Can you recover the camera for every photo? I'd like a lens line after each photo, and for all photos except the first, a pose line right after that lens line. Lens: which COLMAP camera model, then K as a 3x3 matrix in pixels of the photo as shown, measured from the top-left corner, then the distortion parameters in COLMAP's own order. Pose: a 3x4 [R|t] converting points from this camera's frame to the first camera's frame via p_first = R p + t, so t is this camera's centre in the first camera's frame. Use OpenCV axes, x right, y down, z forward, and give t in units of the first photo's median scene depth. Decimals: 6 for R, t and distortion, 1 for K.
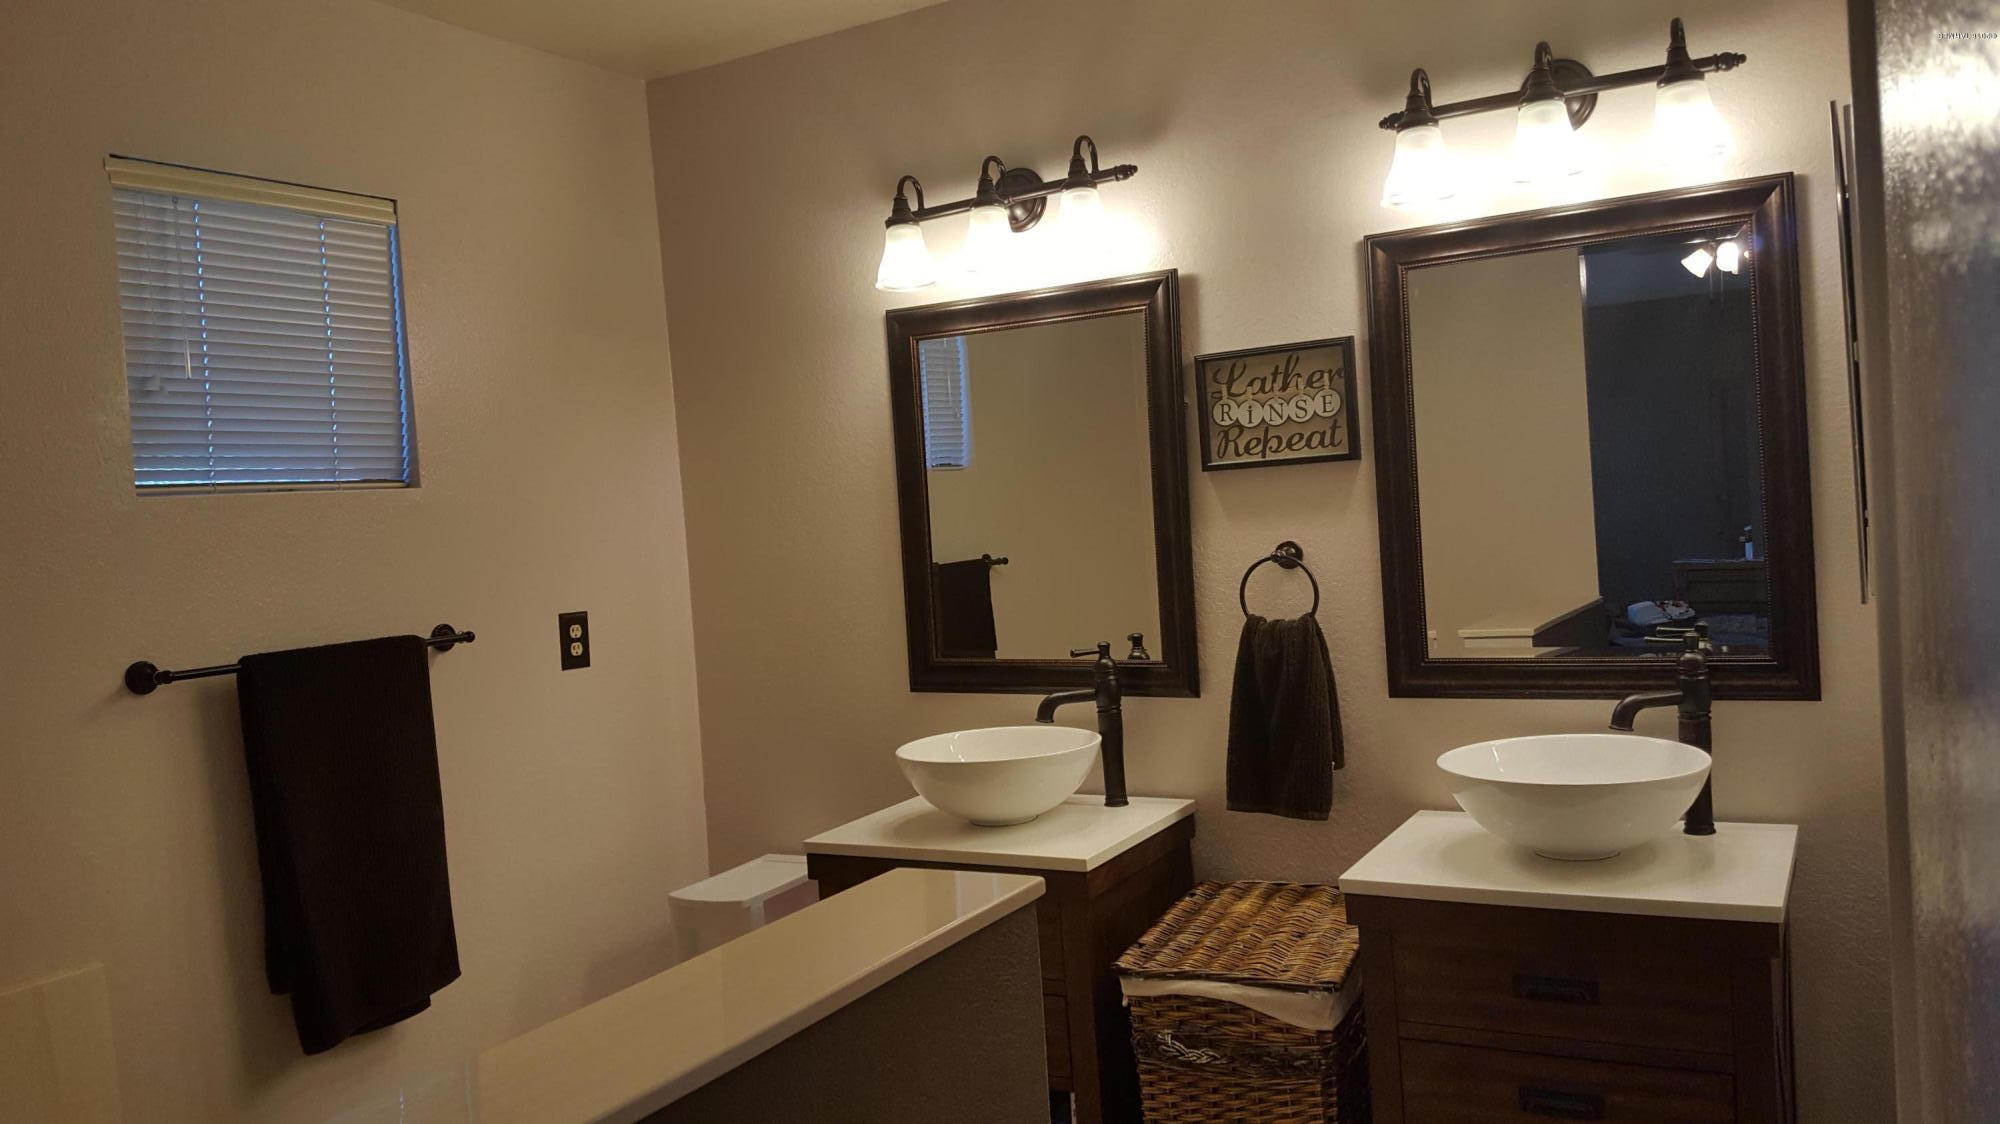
lens RADIAL K [[1608.8, 0, 1000.0], [0, 1608.8, 562.0], [0, 0, 1]] dist [0.184877, -0.568051]
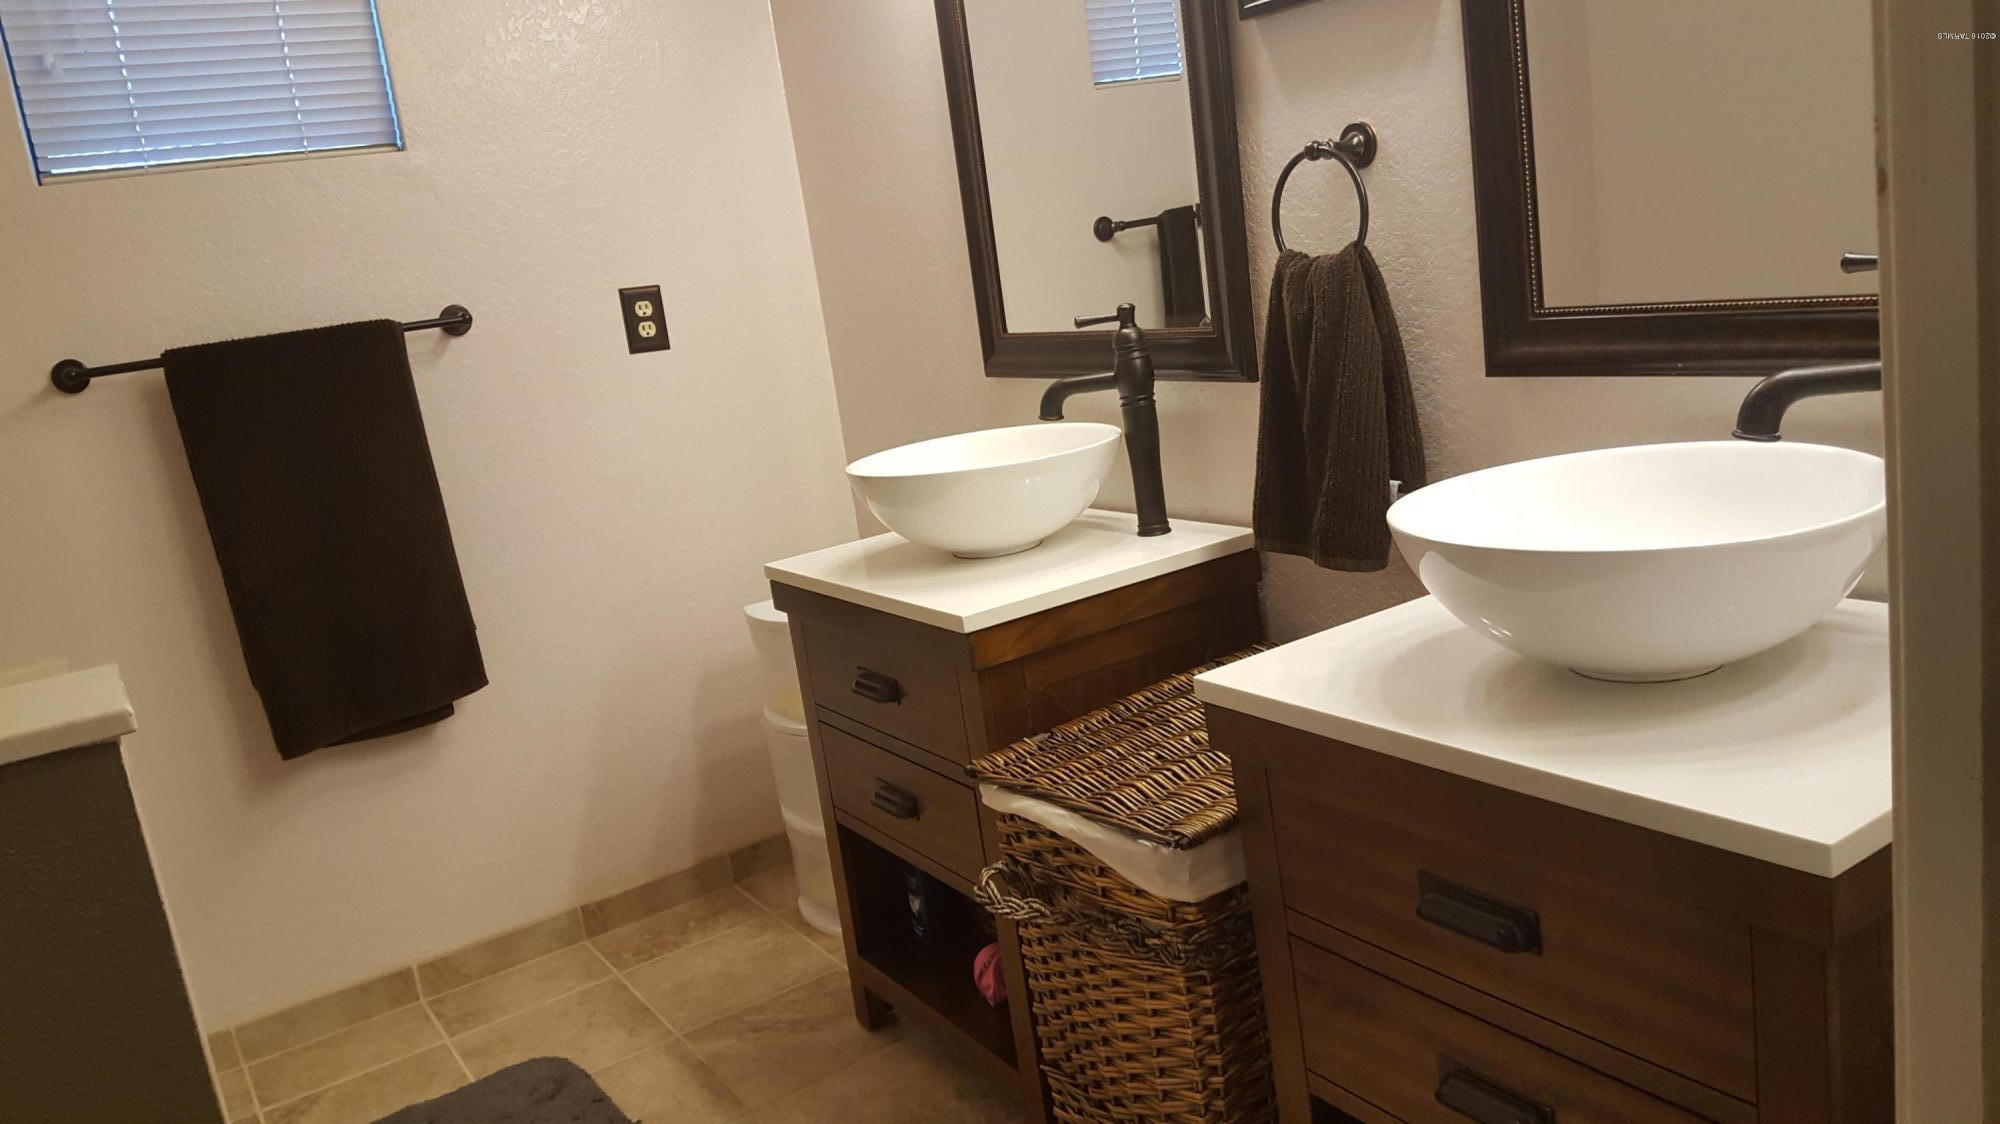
lens RADIAL K [[1547.0, 0, 1000.0], [0, 1547.0, 562.0], [0, 0, 1]] dist [0.168402, -0.255292]
pose [[0.861321, 0.046776, -0.505904, 0.382854], [0.063224, 0.978144, 0.198081, 0.023817], [0.504113, -0.202597, 0.839539, 0.405463]]
